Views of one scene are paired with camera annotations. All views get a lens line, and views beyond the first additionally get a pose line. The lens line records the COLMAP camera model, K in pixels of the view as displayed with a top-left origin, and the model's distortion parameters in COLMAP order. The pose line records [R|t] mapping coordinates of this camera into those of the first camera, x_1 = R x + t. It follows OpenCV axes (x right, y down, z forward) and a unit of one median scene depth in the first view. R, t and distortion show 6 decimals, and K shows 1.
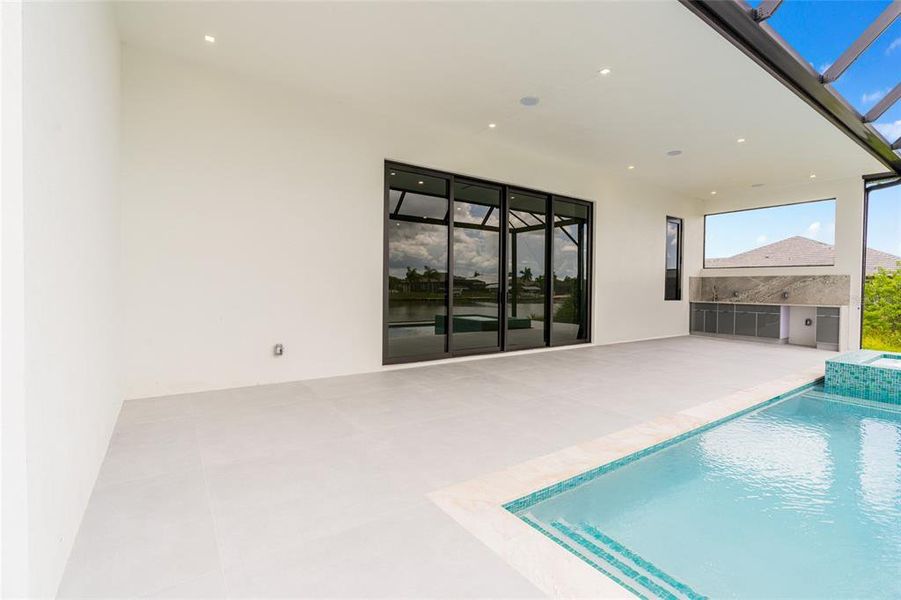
lens RADIAL K [[412.4, 0, 447.7], [0, 412.4, 295.6], [0, 0, 1]] dist [0.000635, 0.000528]
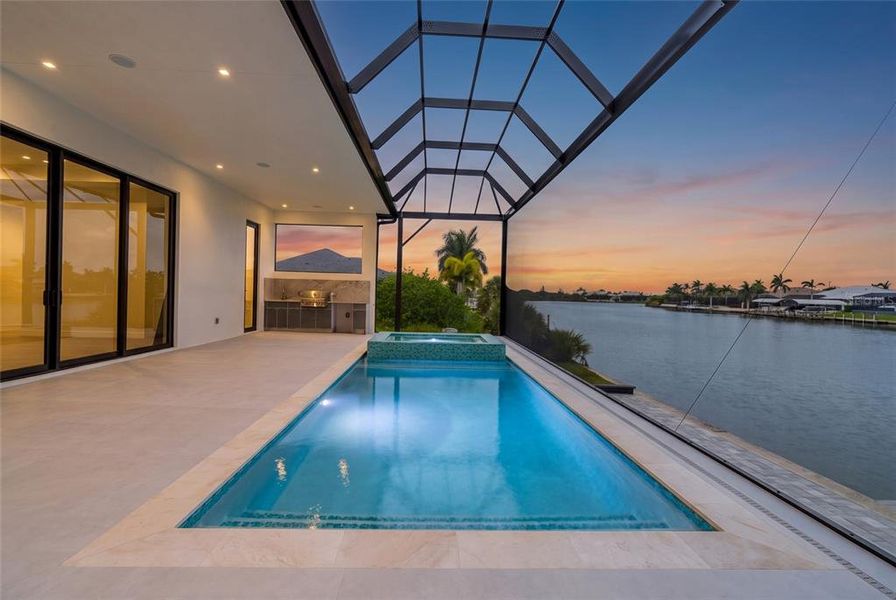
lens RADIAL K [[410.1, 0, 445.2], [0, 410.1, 295.6], [0, 0, 1]] dist [0.000635, 0.000528]
pose [[0.541569, -0.000198, 0.840656, -0.087390], [-0.002268, 0.999996, 0.001697, -0.001418], [-0.840653, -0.002826, 0.541567, 0.005180]]
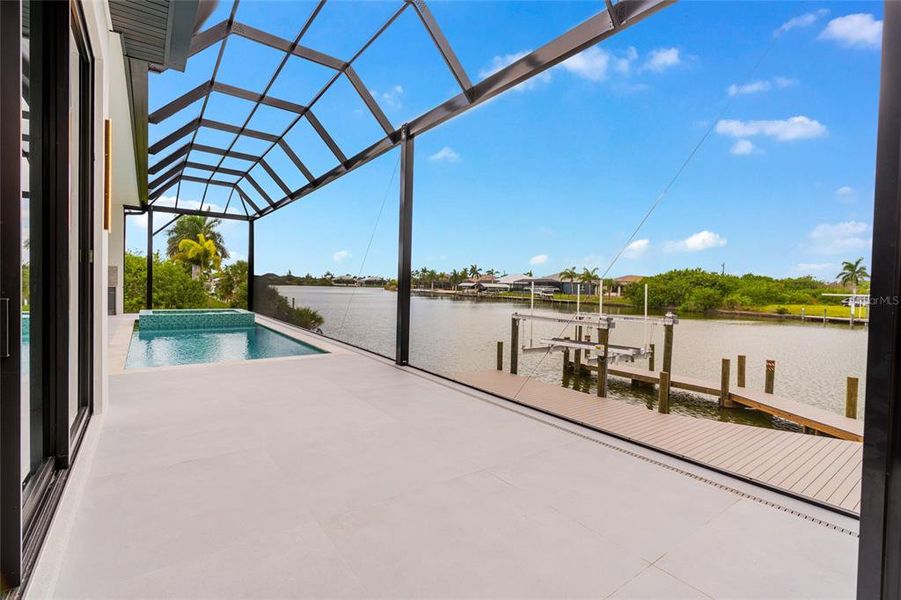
lens RADIAL K [[410.7, 0, 447.3], [0, 410.7, 295.2], [0, 0, 1]] dist [-0.002798, 0.000066]
pose [[-0.027118, -0.035685, 0.998995, -0.632596], [-0.006514, 0.999348, 0.035521, -0.003278], [-0.999611, -0.005545, -0.027333, -0.217961]]
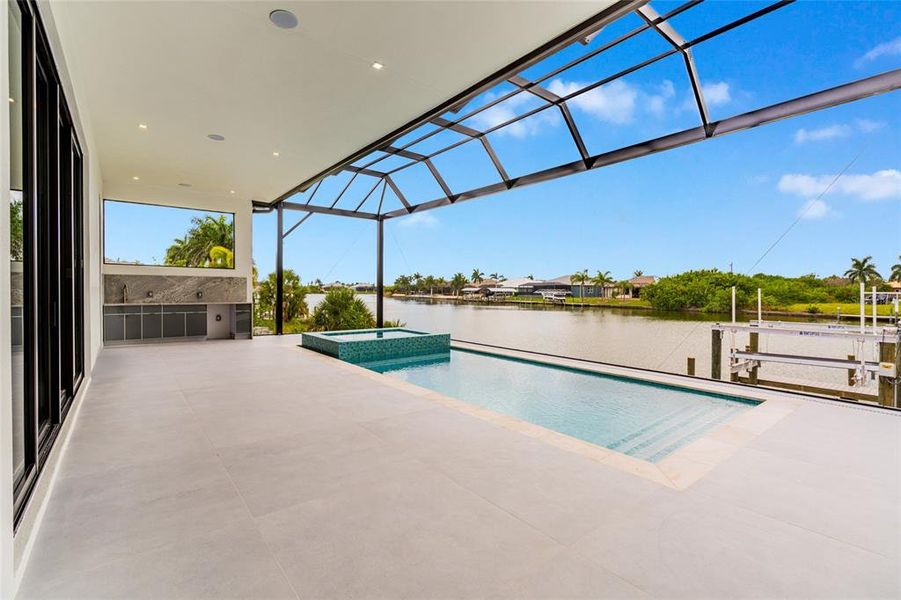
lens RADIAL K [[407.9, 0, 447.5], [0, 407.9, 295.9], [0, 0, 1]] dist [-0.003210, 0.000321]
pose [[-0.066903, -0.024394, 0.997461, -0.304527], [0.012814, 0.999598, 0.025306, -0.017491], [-0.997677, 0.014475, -0.066563, 0.478670]]
